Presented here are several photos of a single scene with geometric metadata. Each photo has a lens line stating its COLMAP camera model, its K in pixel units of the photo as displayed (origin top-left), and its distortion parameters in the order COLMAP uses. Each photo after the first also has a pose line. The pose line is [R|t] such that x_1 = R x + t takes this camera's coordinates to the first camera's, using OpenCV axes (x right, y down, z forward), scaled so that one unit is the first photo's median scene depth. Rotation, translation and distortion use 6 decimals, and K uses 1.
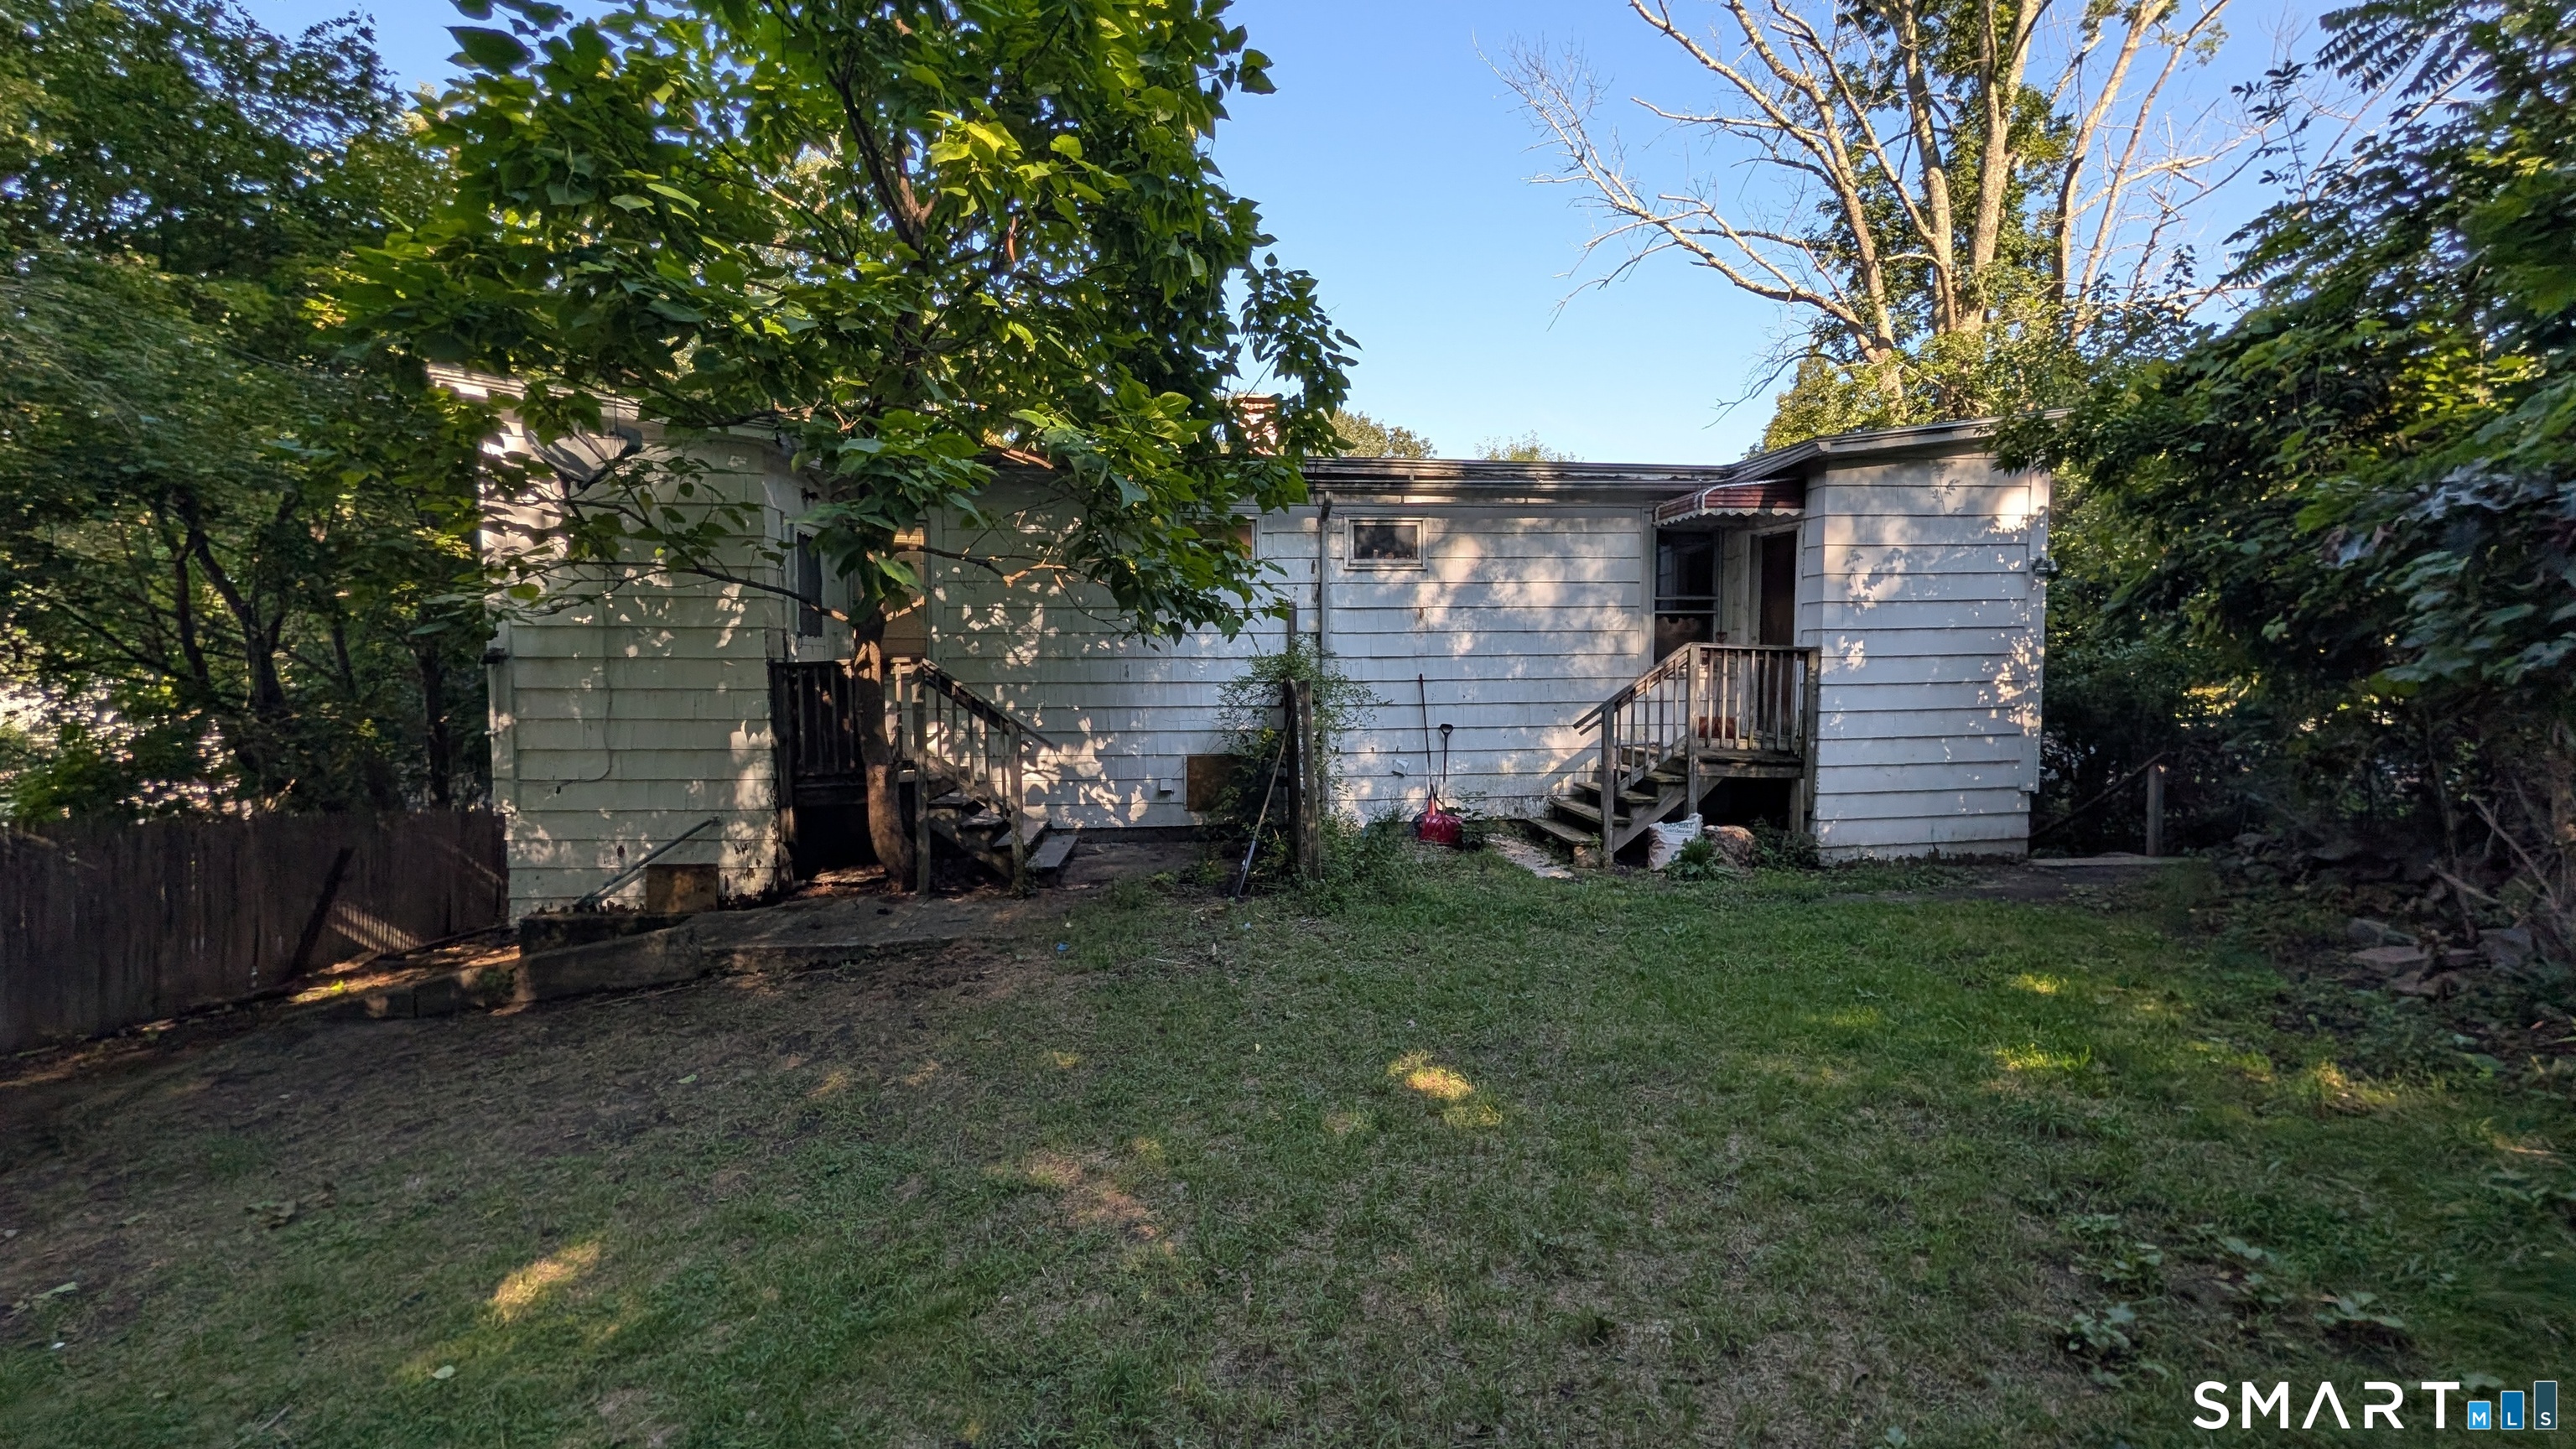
lens RADIAL K [[988.9, 0, 1288.3], [0, 988.9, 722.8], [0, 0, 1]] dist [-0.000575, -0.000178]
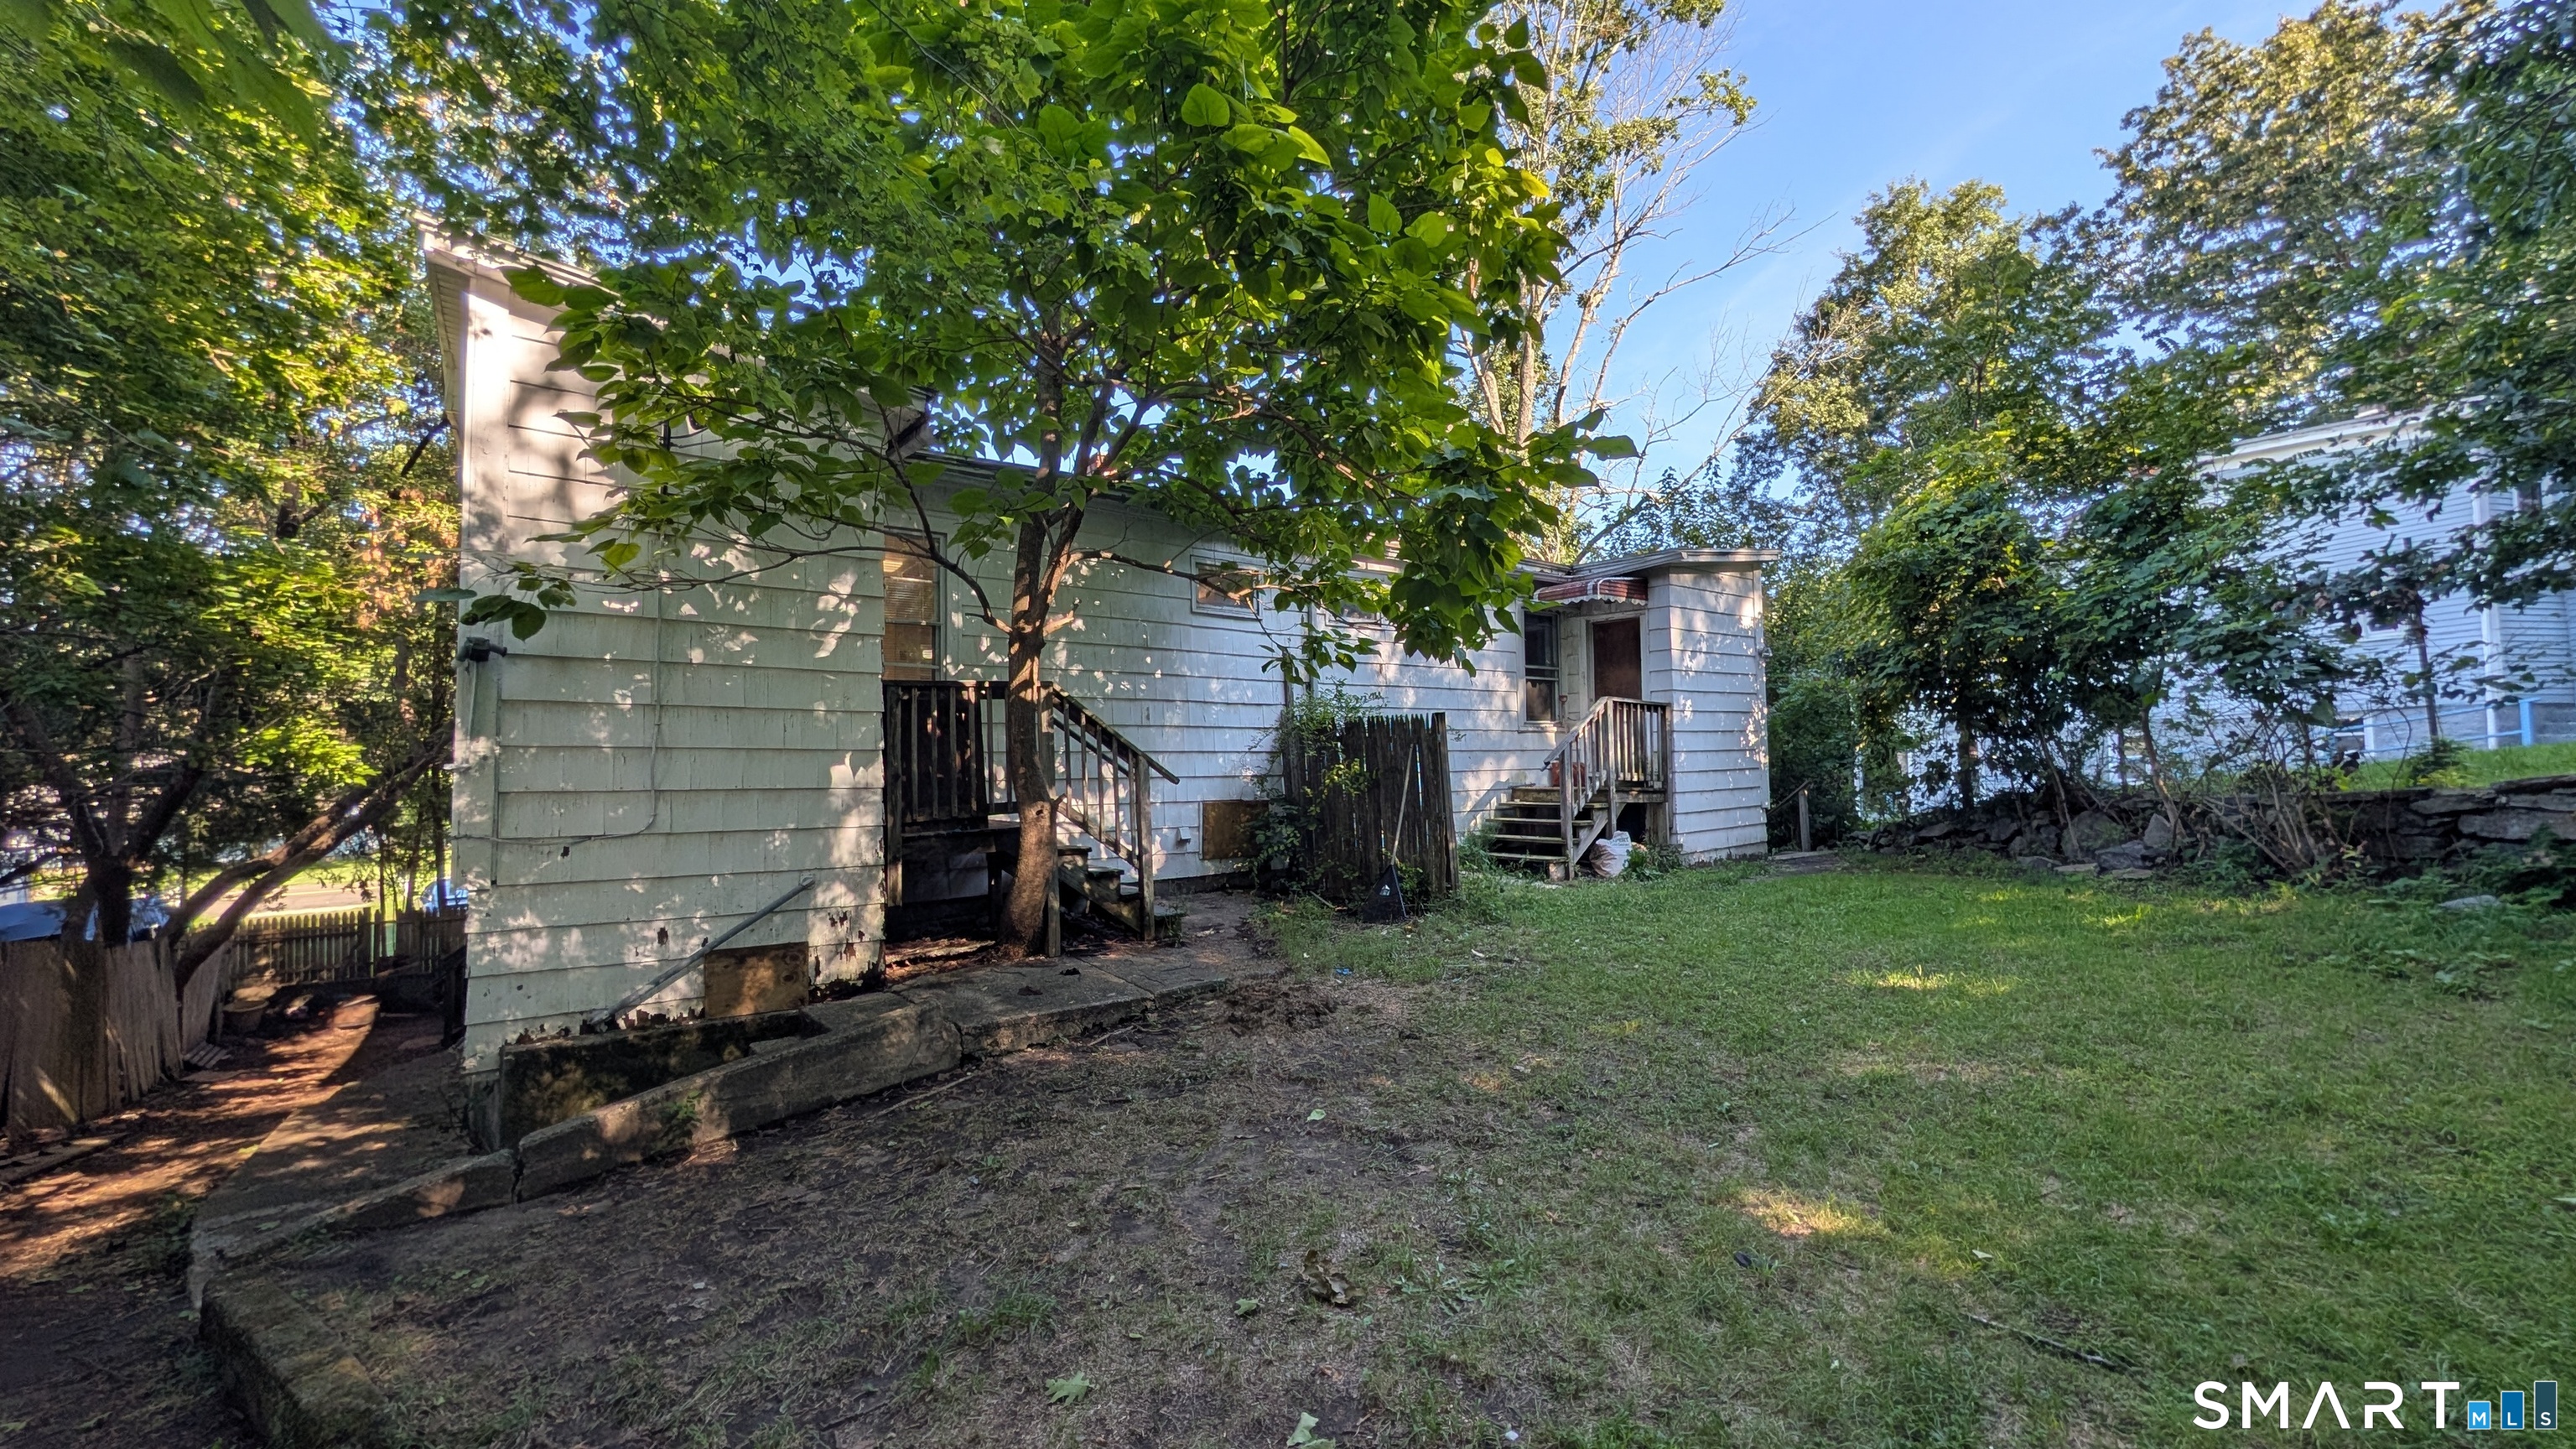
lens RADIAL K [[988.9, 0, 1288.2], [0, 988.9, 723.6], [0, 0, 1]] dist [-0.000575, -0.000178]
pose [[0.850463, 0.016674, 0.525770, -0.660187], [0.038776, 0.994791, -0.094270, 0.062117], [-0.524604, 0.100560, 0.845387, 0.153885]]
